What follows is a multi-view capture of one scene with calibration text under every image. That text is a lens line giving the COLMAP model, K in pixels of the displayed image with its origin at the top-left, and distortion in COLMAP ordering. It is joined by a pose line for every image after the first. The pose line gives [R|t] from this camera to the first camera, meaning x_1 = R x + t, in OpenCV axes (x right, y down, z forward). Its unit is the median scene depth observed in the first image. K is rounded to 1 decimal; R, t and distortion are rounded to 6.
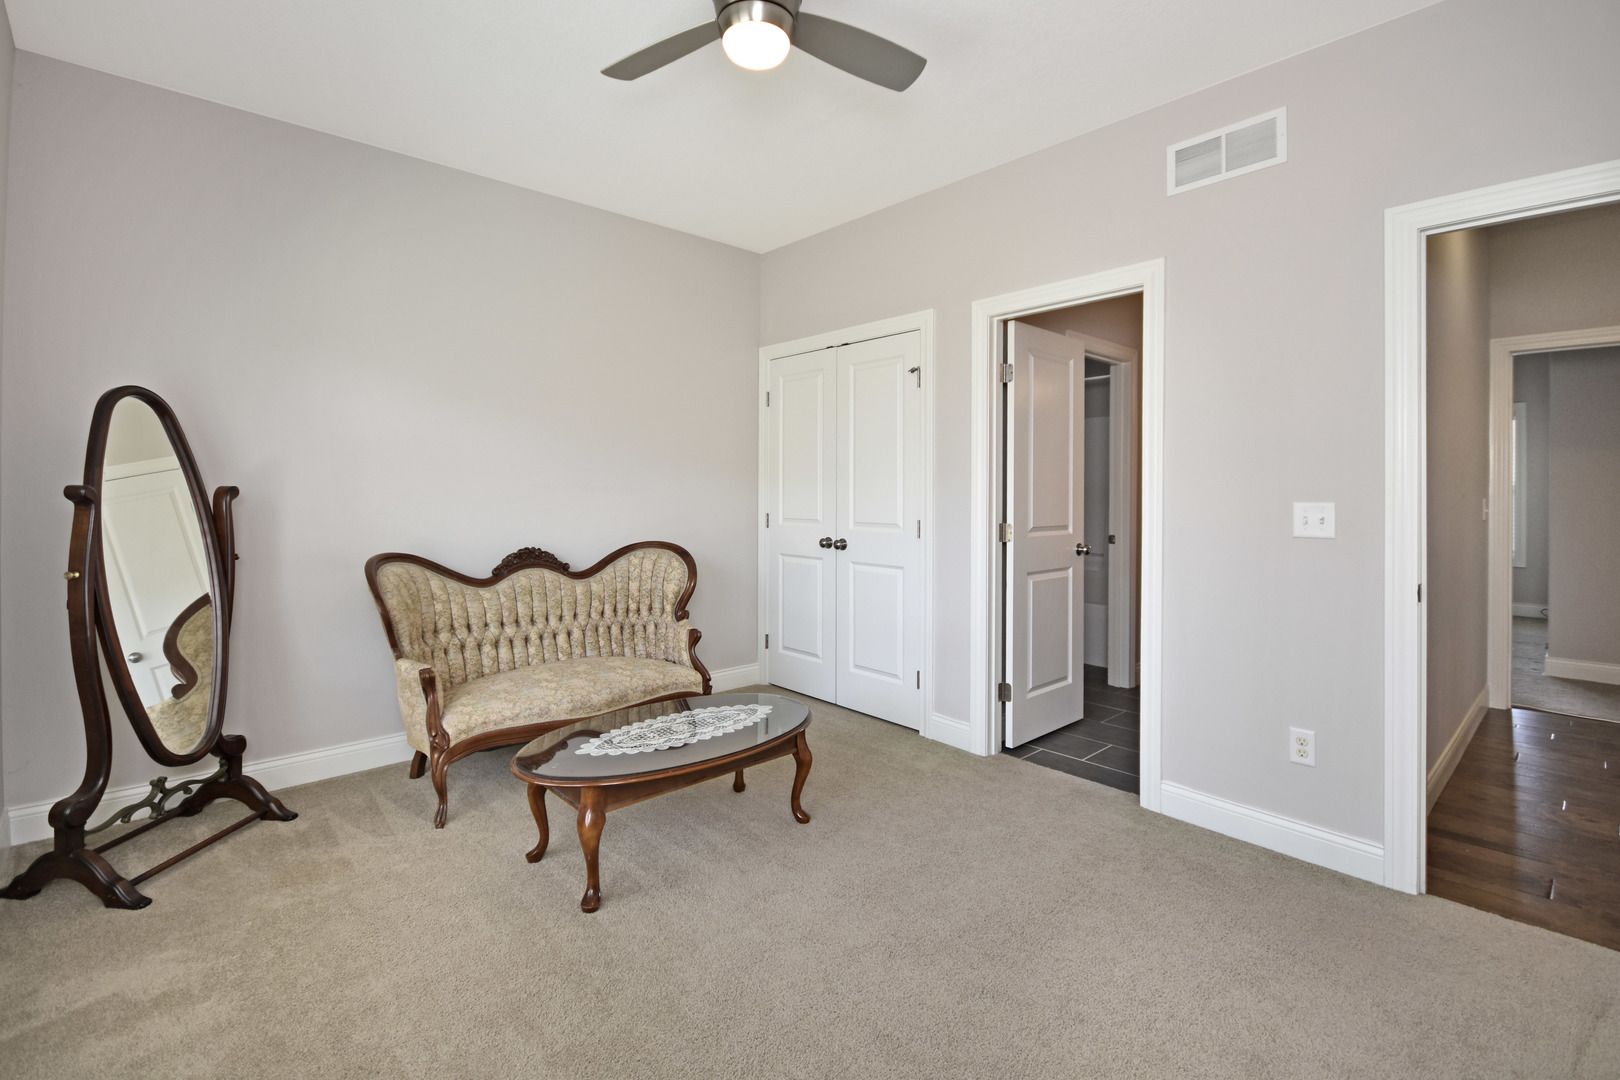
lens RADIAL K [[711.0, 0, 810.0], [0, 711.0, 540.0], [0, 0, 1]] dist [-0.000909, -0.000393]
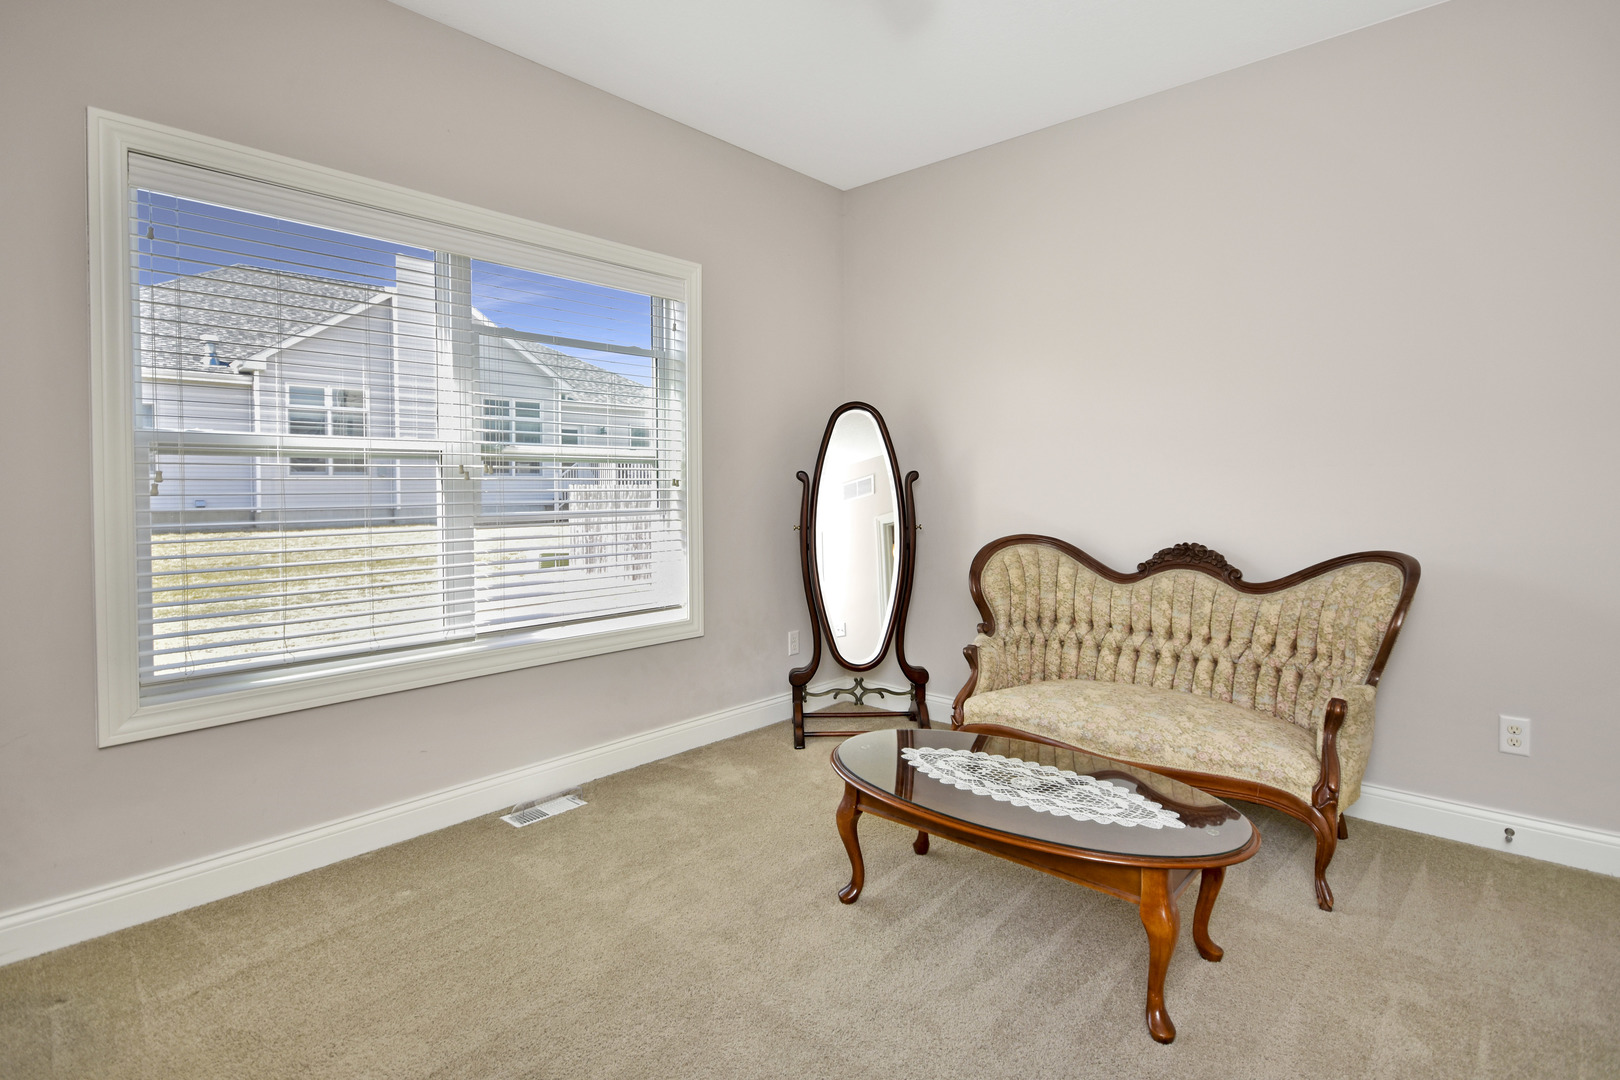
lens RADIAL K [[823.6, 0, 810.0], [0, 823.6, 540.0], [0, 0, 1]] dist [0.001044, 0.000011]
pose [[0.112405, 0.068218, -0.991318, 0.485496], [-0.063500, 0.996095, 0.061347, -0.023561], [0.991631, 0.056053, 0.116298, 0.495881]]
